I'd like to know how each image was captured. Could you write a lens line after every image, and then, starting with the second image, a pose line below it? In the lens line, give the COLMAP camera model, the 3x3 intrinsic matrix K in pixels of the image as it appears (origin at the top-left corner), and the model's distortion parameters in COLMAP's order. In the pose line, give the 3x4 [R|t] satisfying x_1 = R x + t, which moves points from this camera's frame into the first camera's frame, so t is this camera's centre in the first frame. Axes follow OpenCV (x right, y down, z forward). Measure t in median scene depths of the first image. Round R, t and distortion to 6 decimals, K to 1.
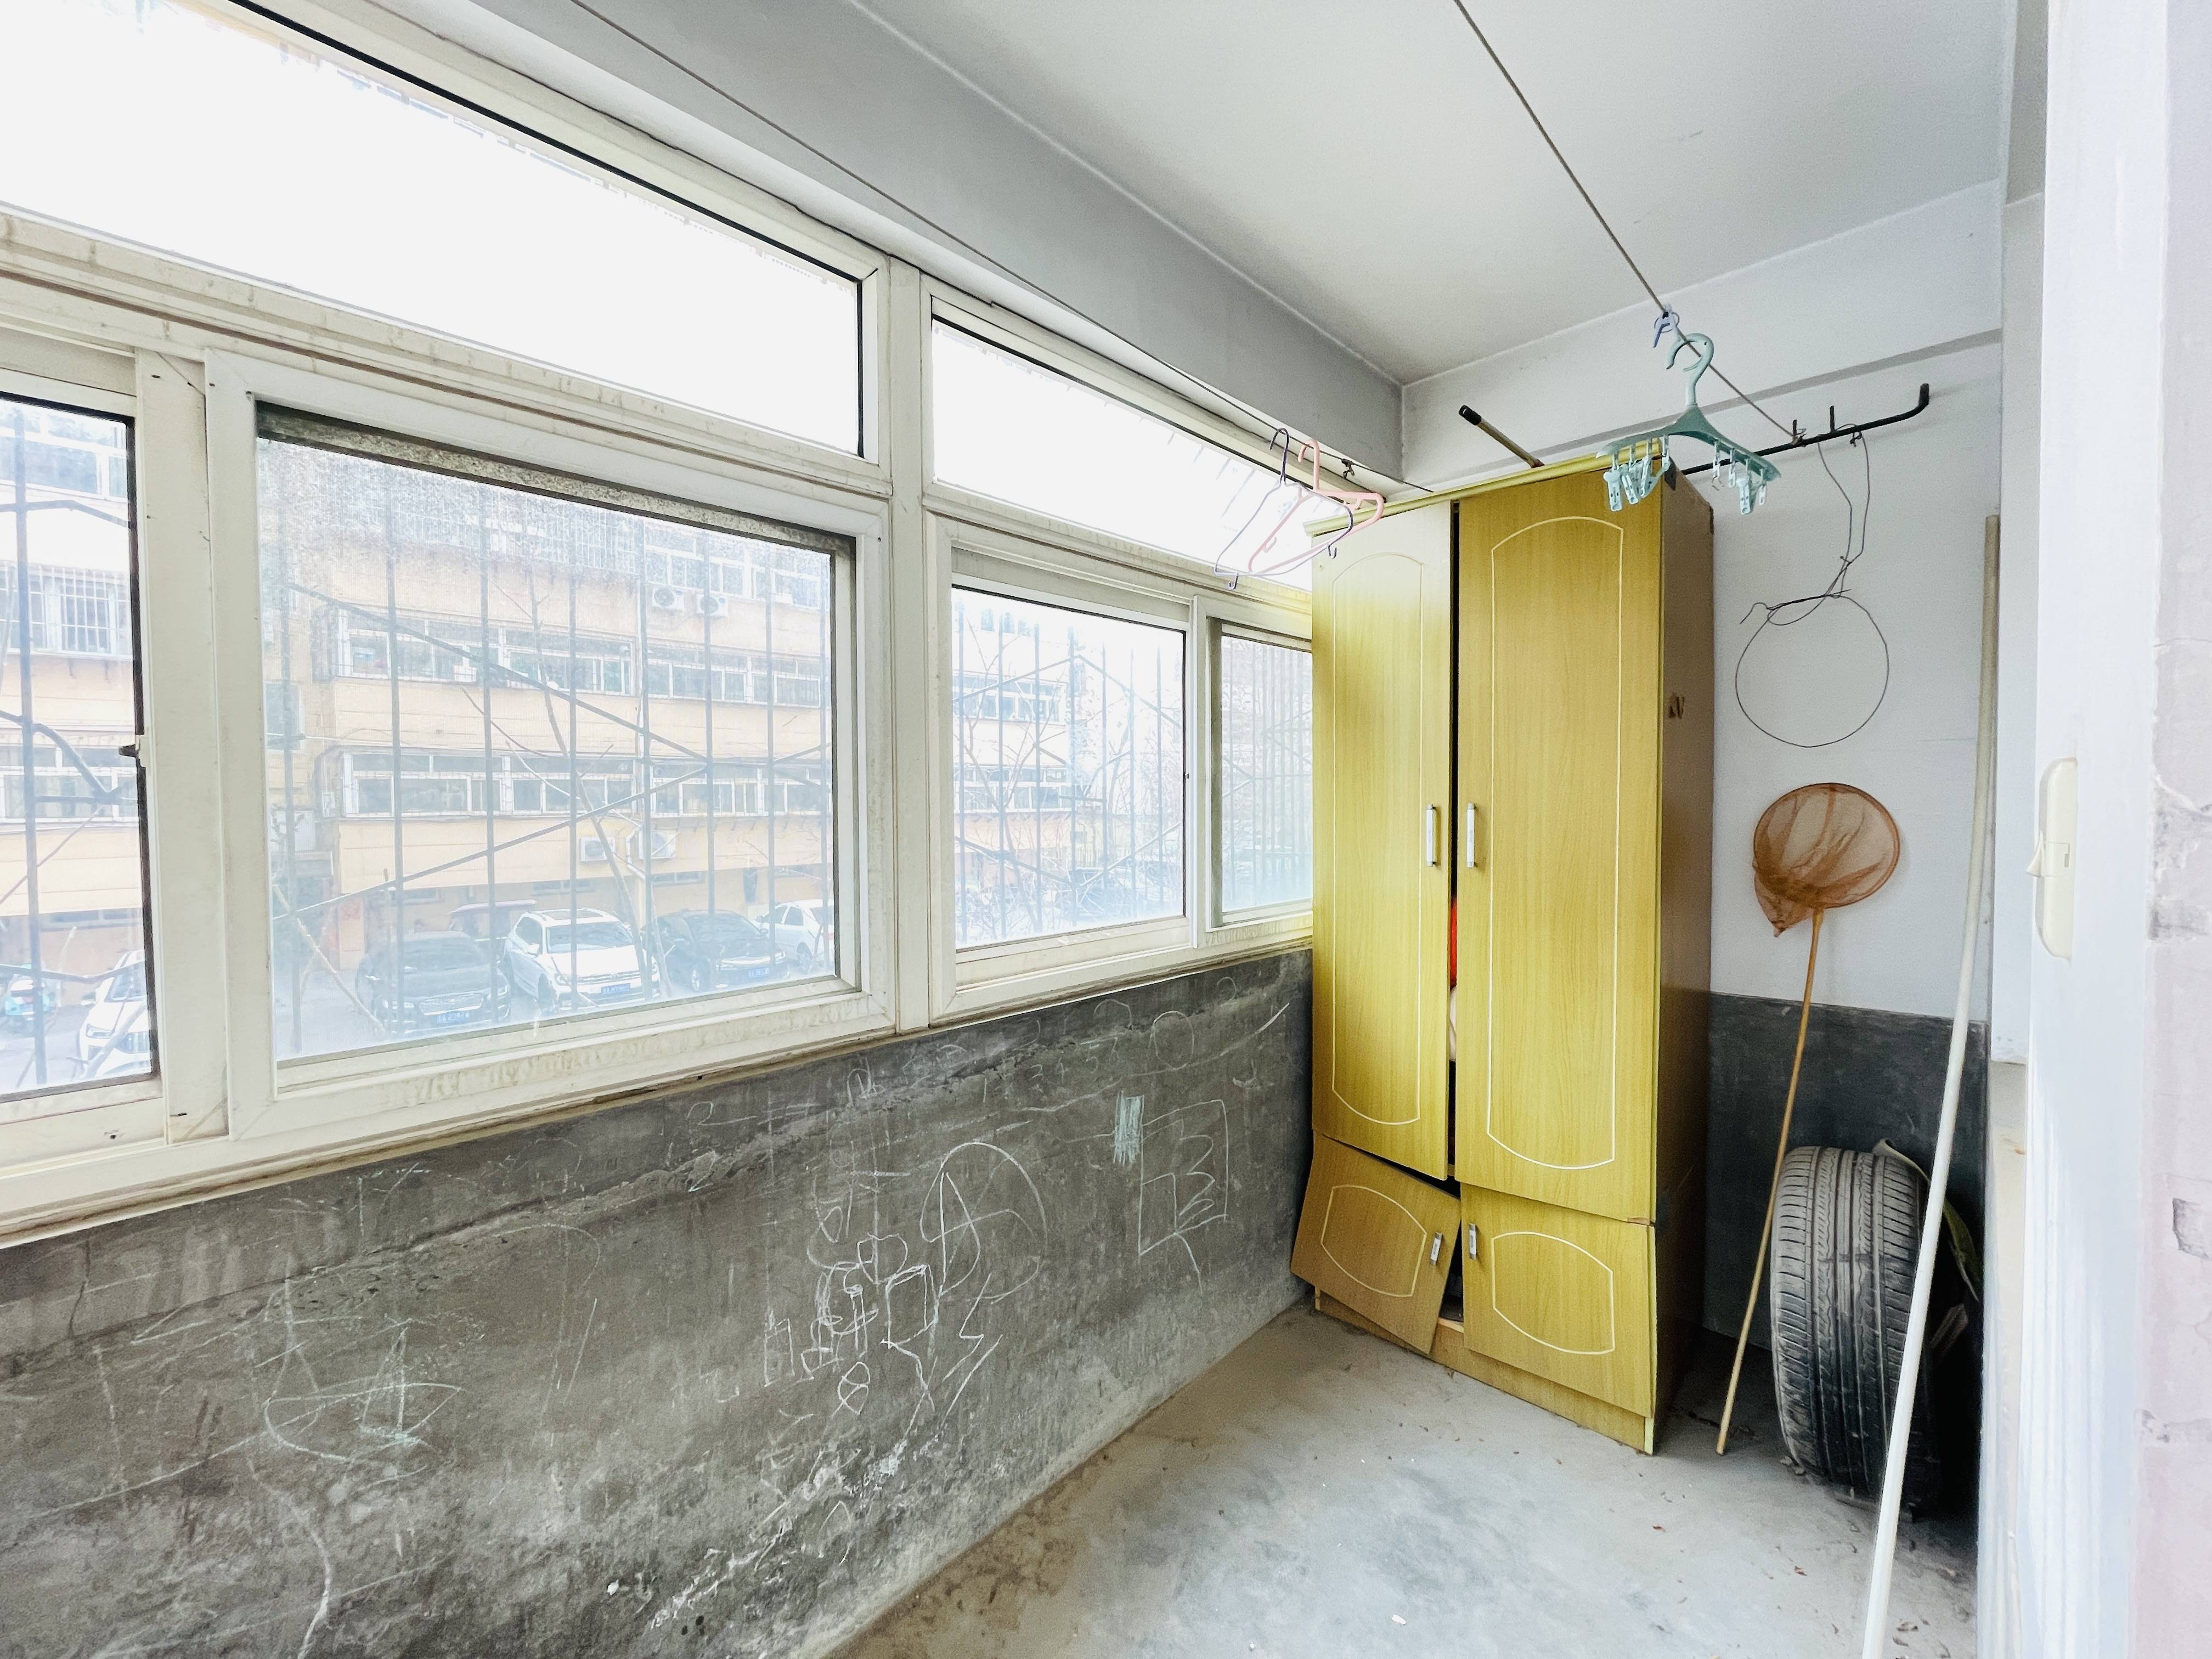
lens RADIAL K [[892.4, 0, 1108.2], [0, 892.4, 823.2], [0, 0, 1]] dist [-0.002543, -0.000267]
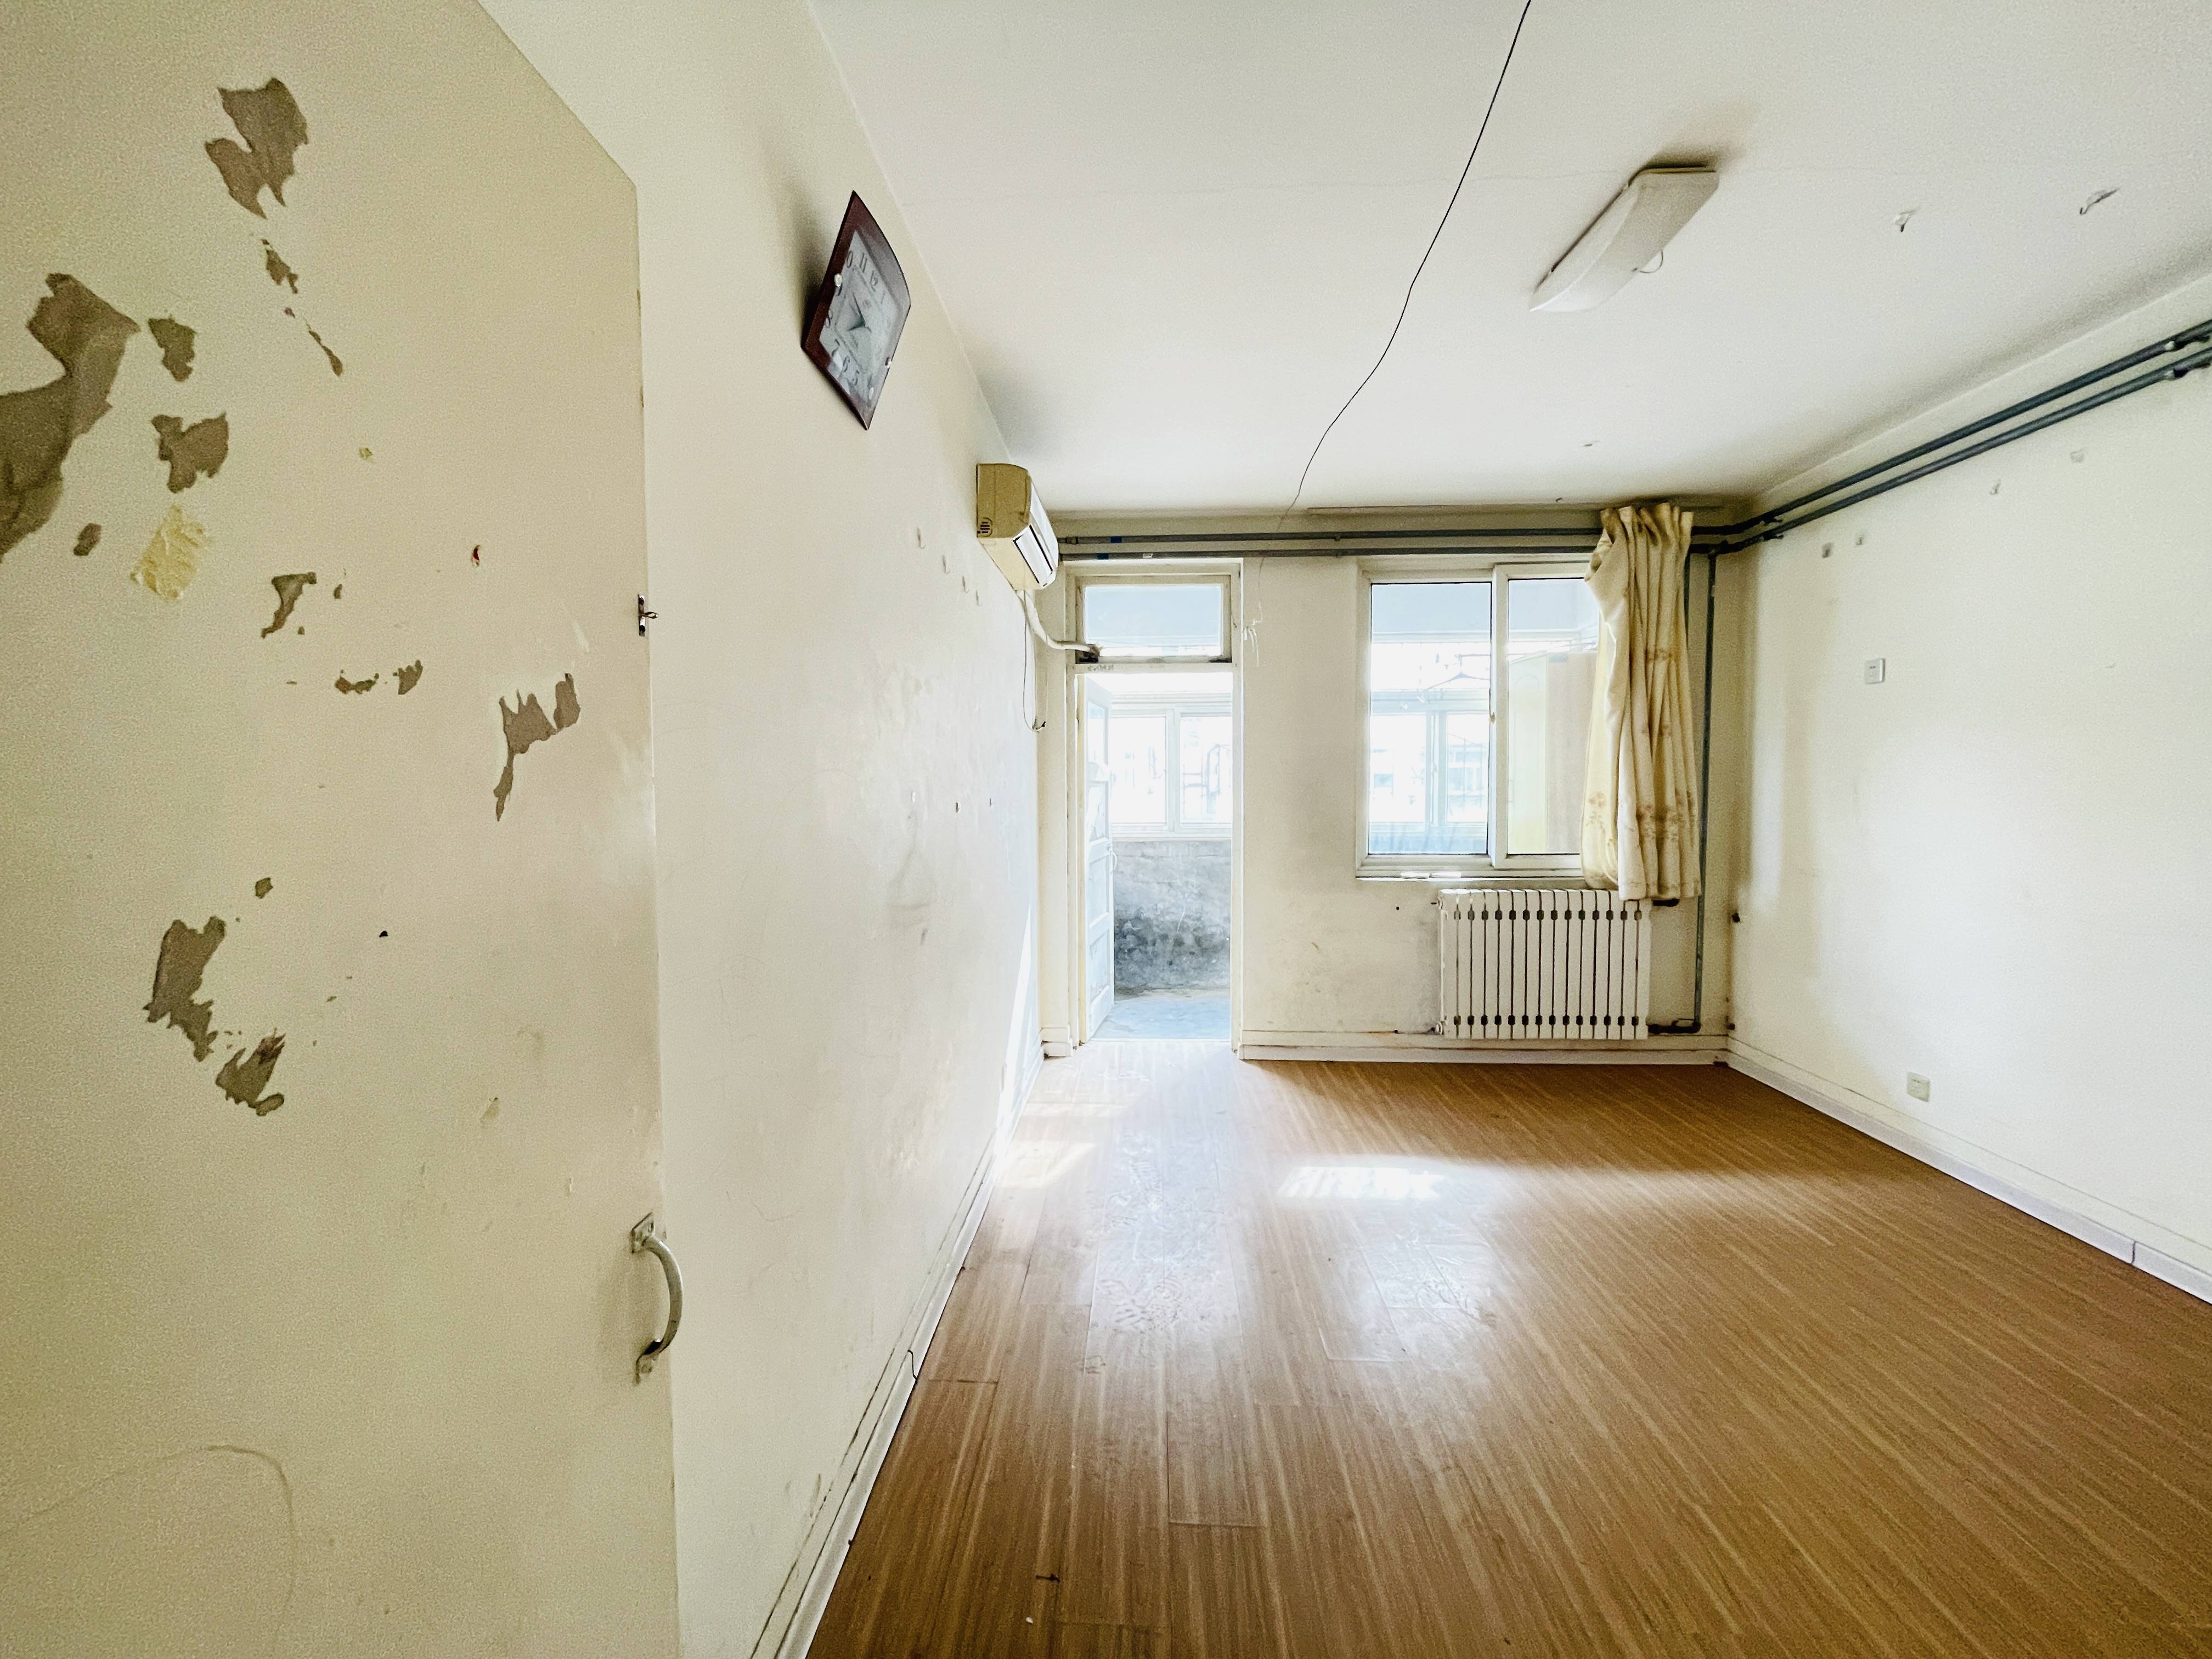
lens RADIAL K [[892.4, 0, 1108.2], [0, 892.4, 823.2], [0, 0, 1]] dist [-0.002543, -0.000267]
pose [[0.662983, 0.035216, -0.747806, 3.077178], [-0.019955, 0.999369, 0.029372, 0.107018], [0.748369, -0.004551, 0.663267, -3.183166]]
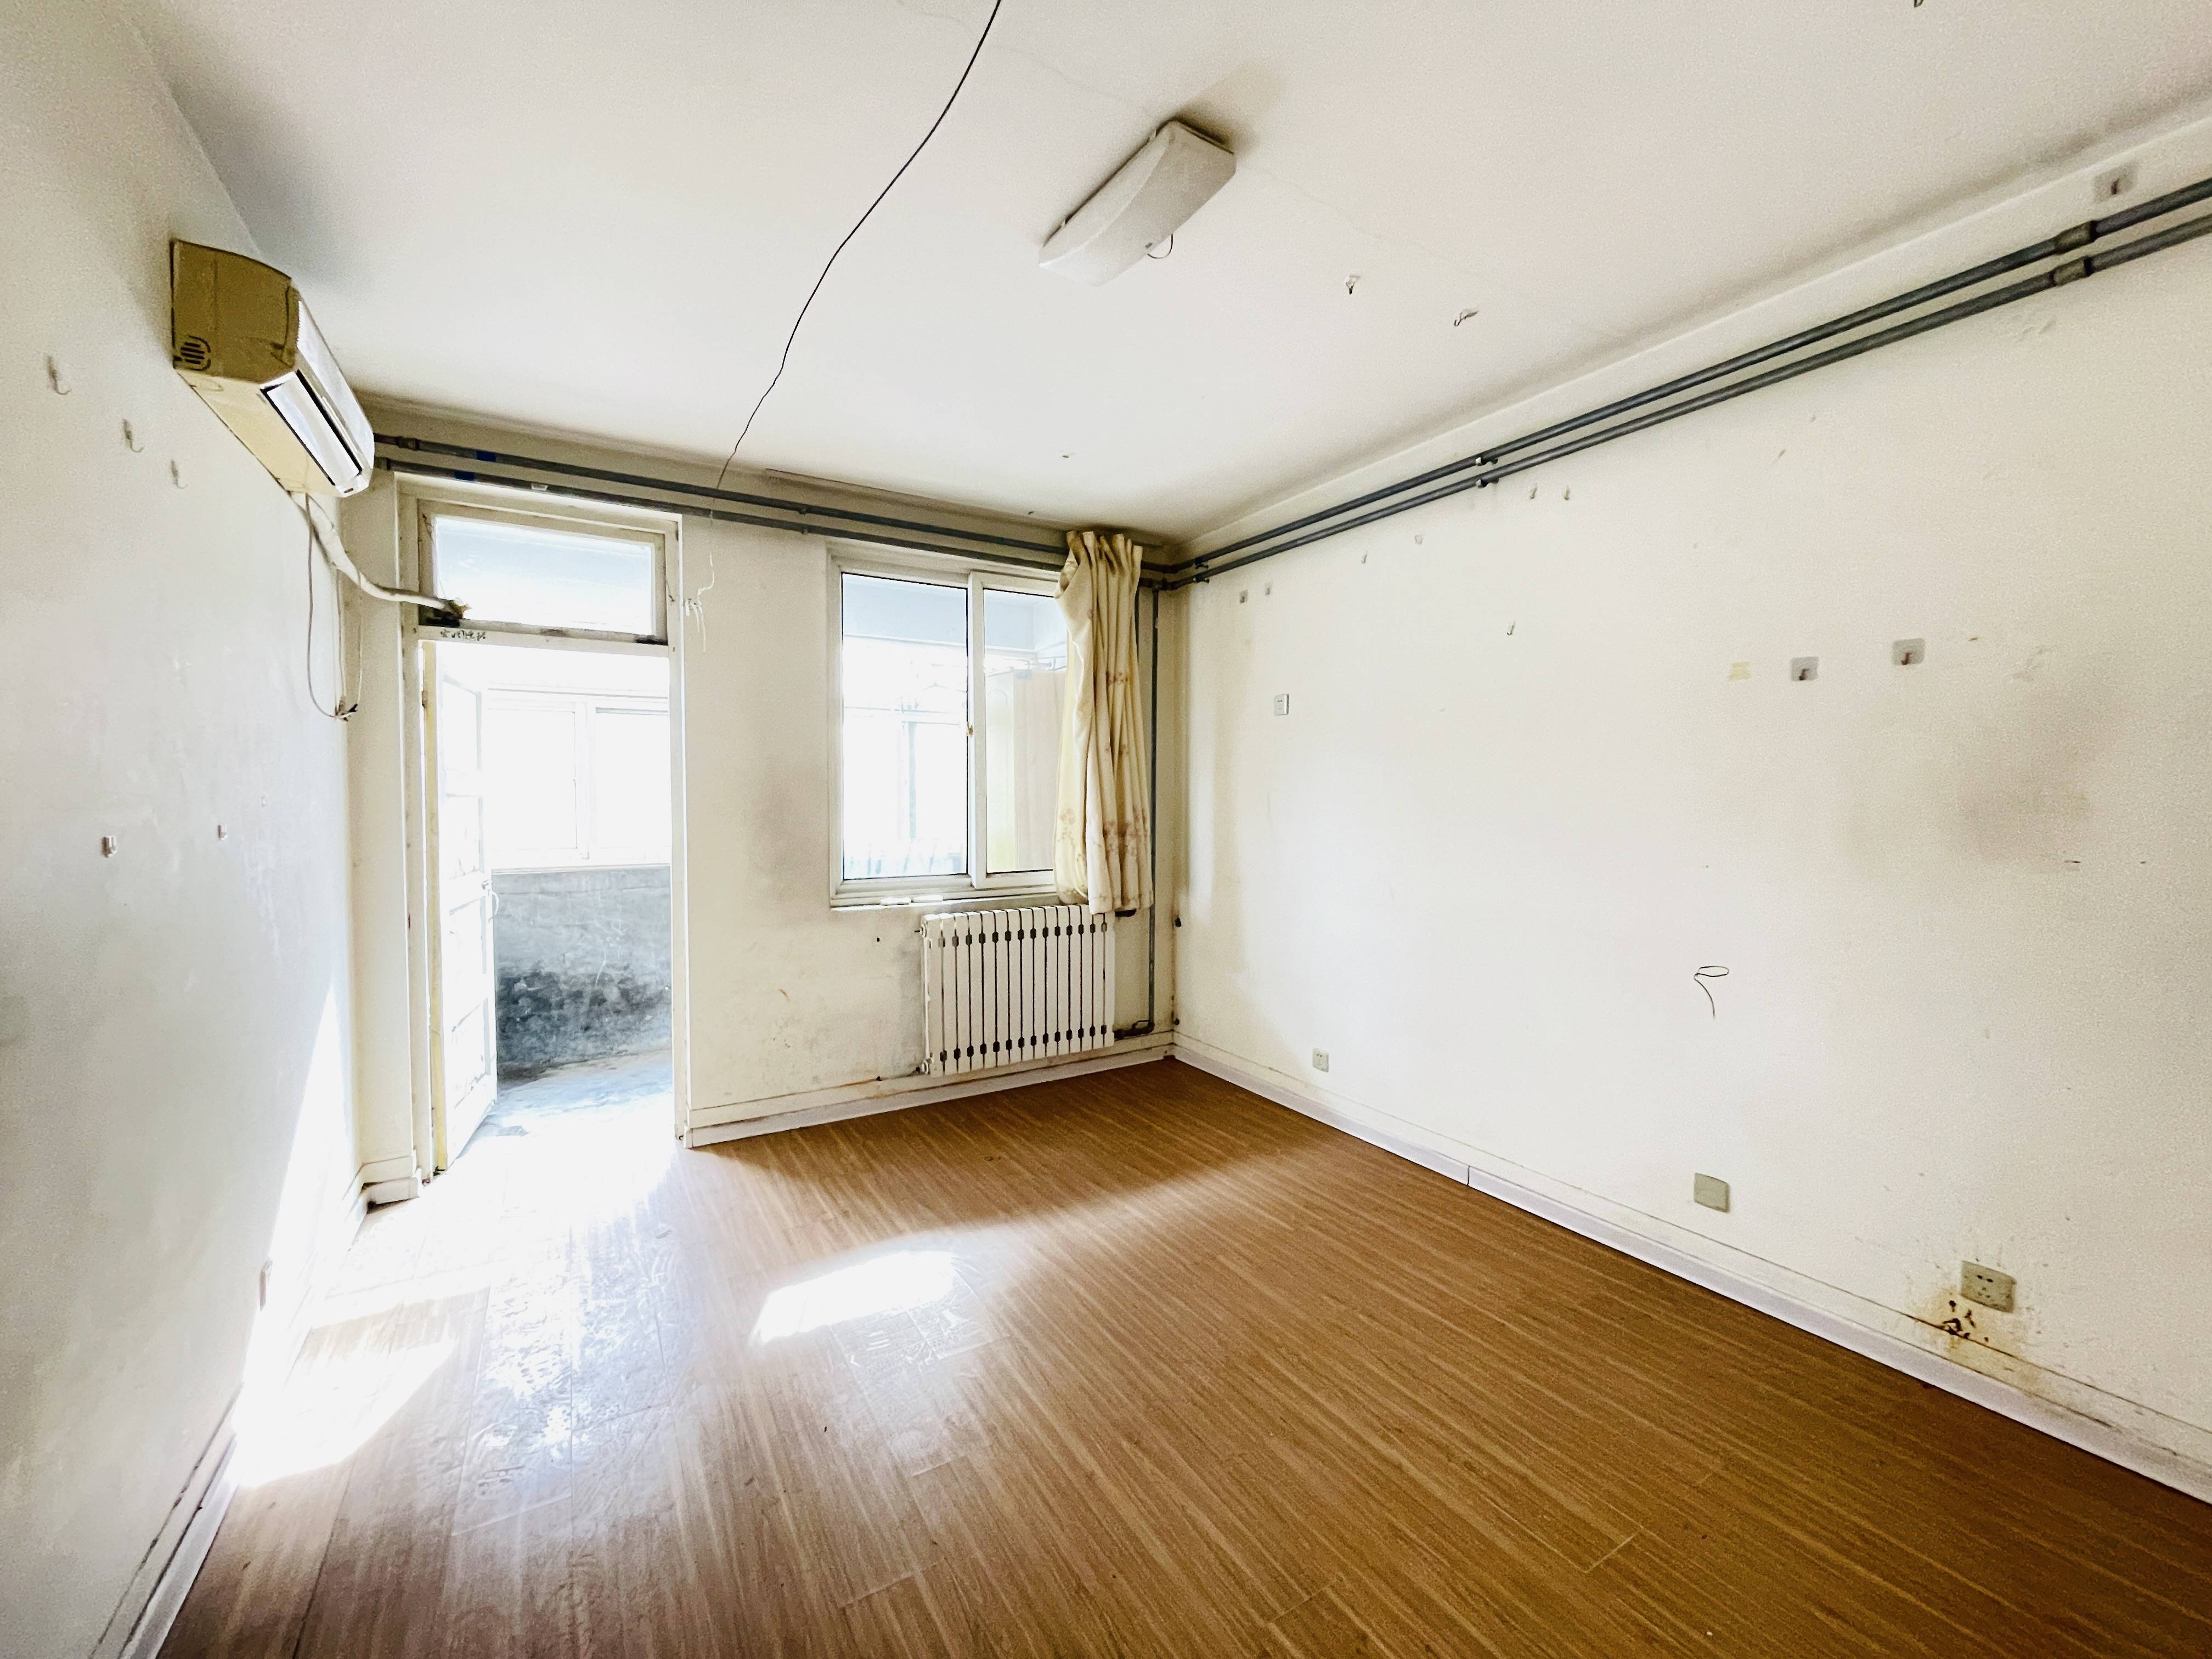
lens RADIAL K [[892.4, 0, 1108.2], [0, 892.4, 823.2], [0, 0, 1]] dist [-0.002543, -0.000267]
pose [[0.969130, 0.014038, -0.246150, 2.704704], [-0.013255, 0.999900, 0.004839, 0.085037], [0.246193, -0.001427, 0.969220, -2.767395]]
